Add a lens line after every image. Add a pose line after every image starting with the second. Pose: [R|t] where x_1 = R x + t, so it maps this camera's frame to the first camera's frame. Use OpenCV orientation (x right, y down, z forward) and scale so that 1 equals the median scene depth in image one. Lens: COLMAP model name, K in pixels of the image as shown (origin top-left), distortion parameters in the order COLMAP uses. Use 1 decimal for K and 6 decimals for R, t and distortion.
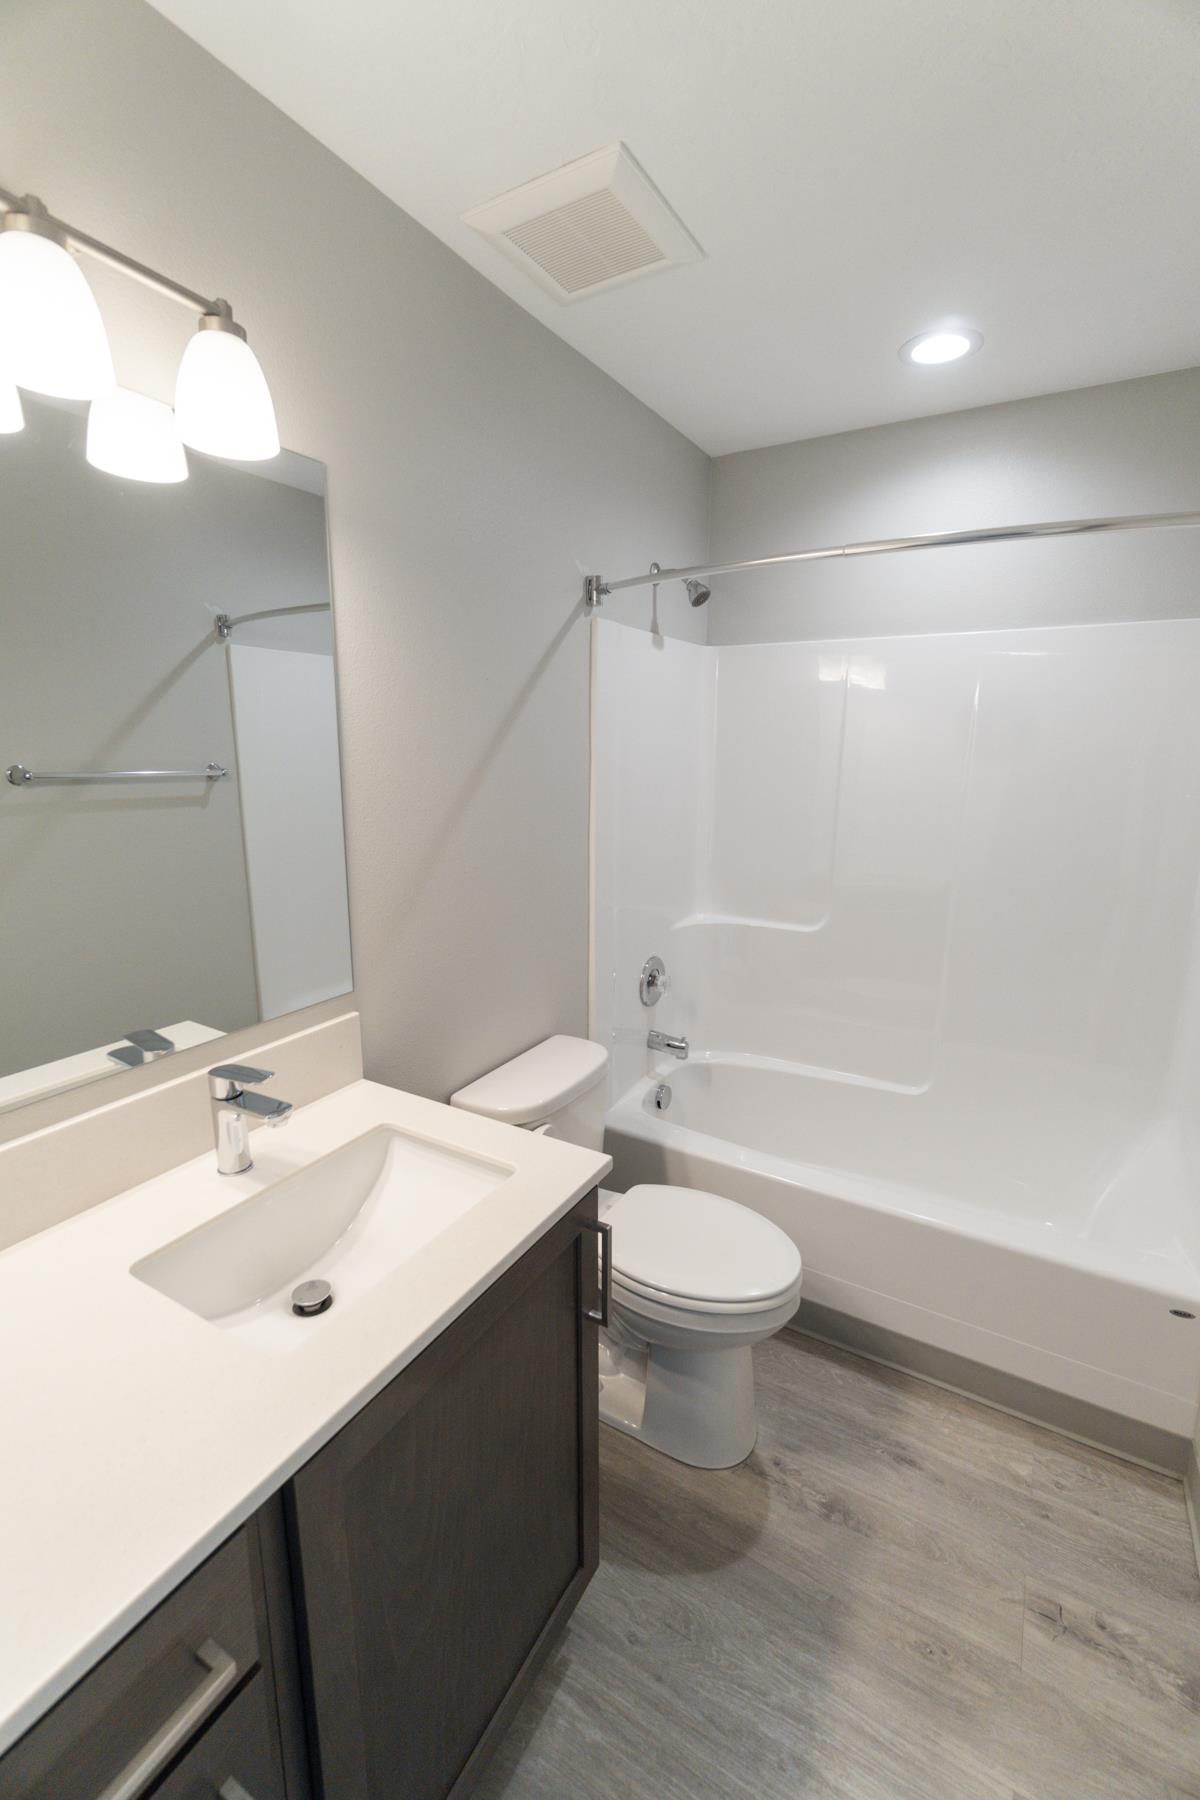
lens RADIAL K [[786.2, 0, 600.0], [0, 786.2, 900.0], [0, 0, 1]] dist [-0.033022, 0.007338]
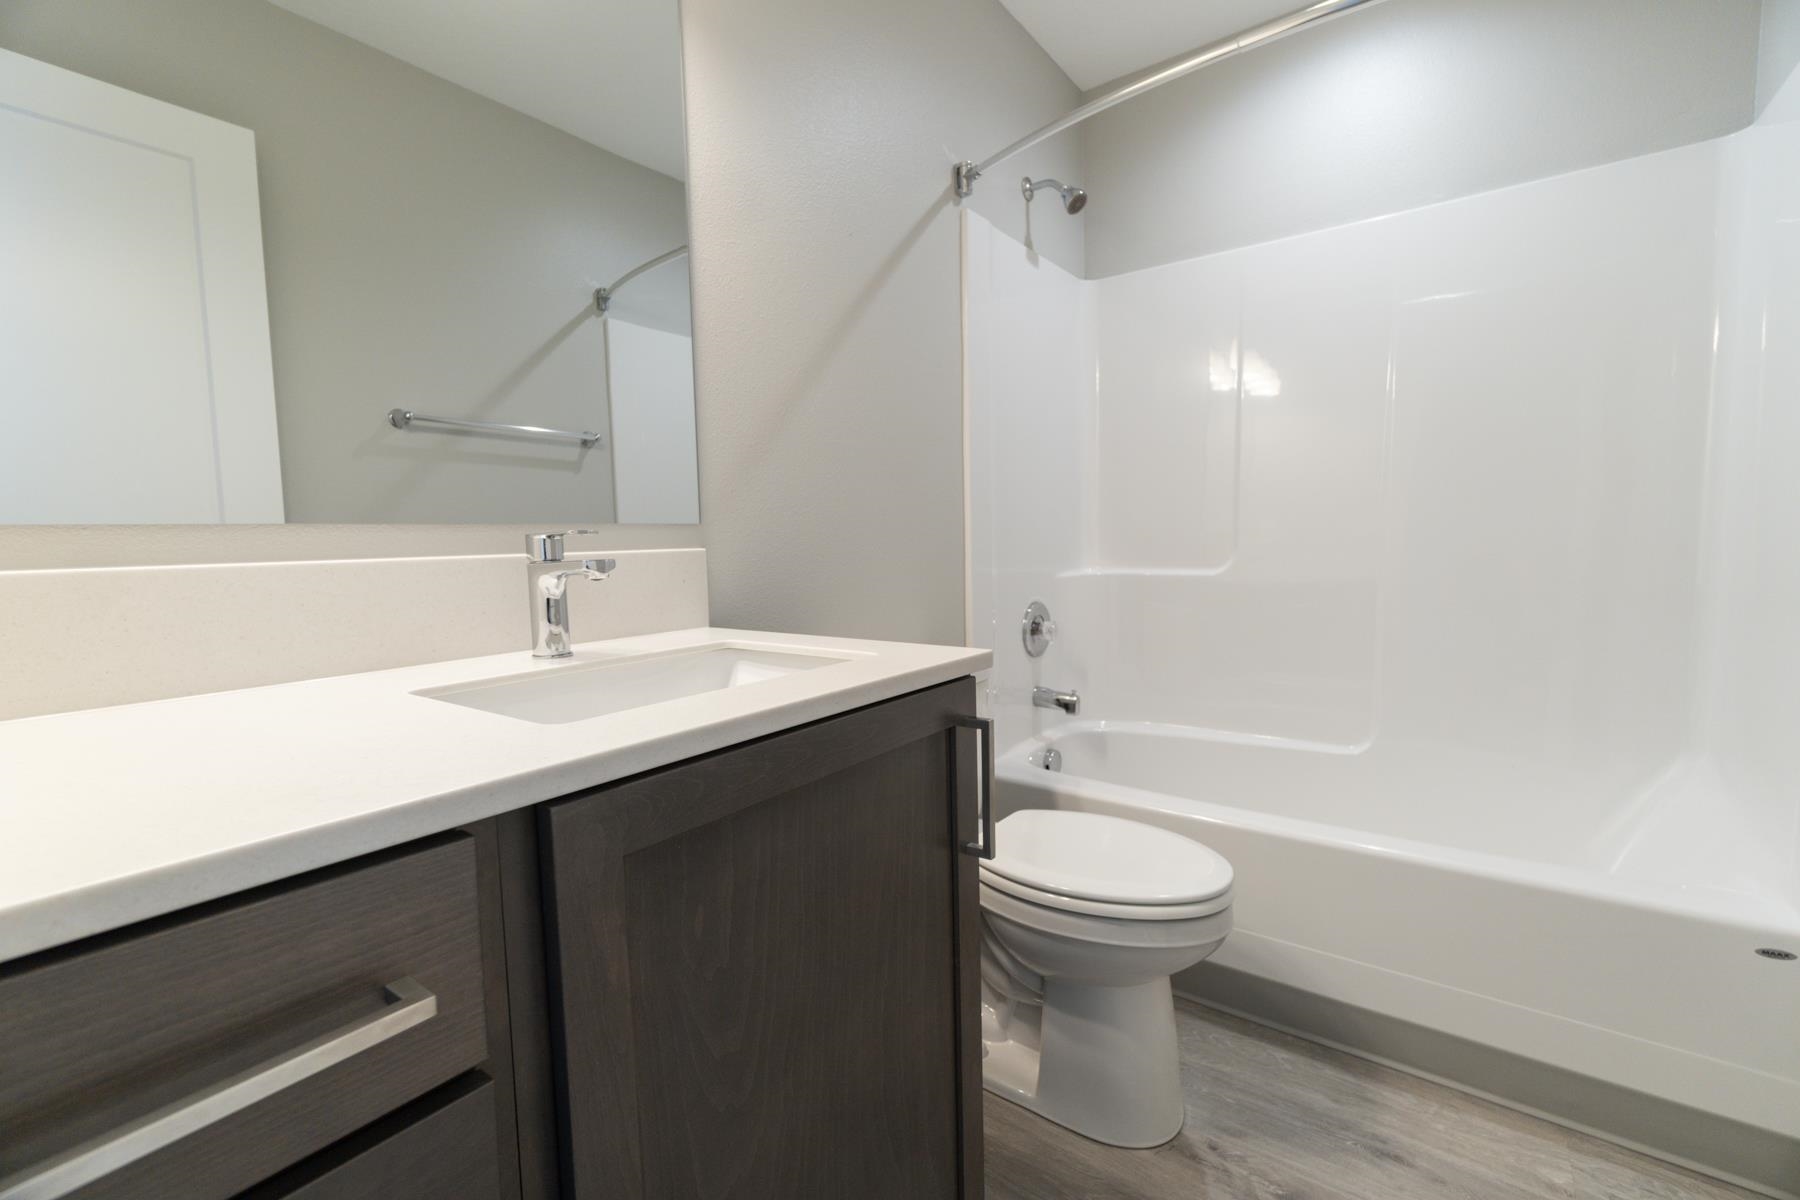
lens RADIAL K [[786.2, 0, 878.6], [0, 786.2, 611.0], [0, 0, 1]] dist [-0.033022, 0.007338]
pose [[0.991847, -0.017114, -0.126278, 0.001109], [0.002424, 0.993296, -0.115572, 0.256974], [0.127410, 0.114324, 0.985239, 0.117188]]
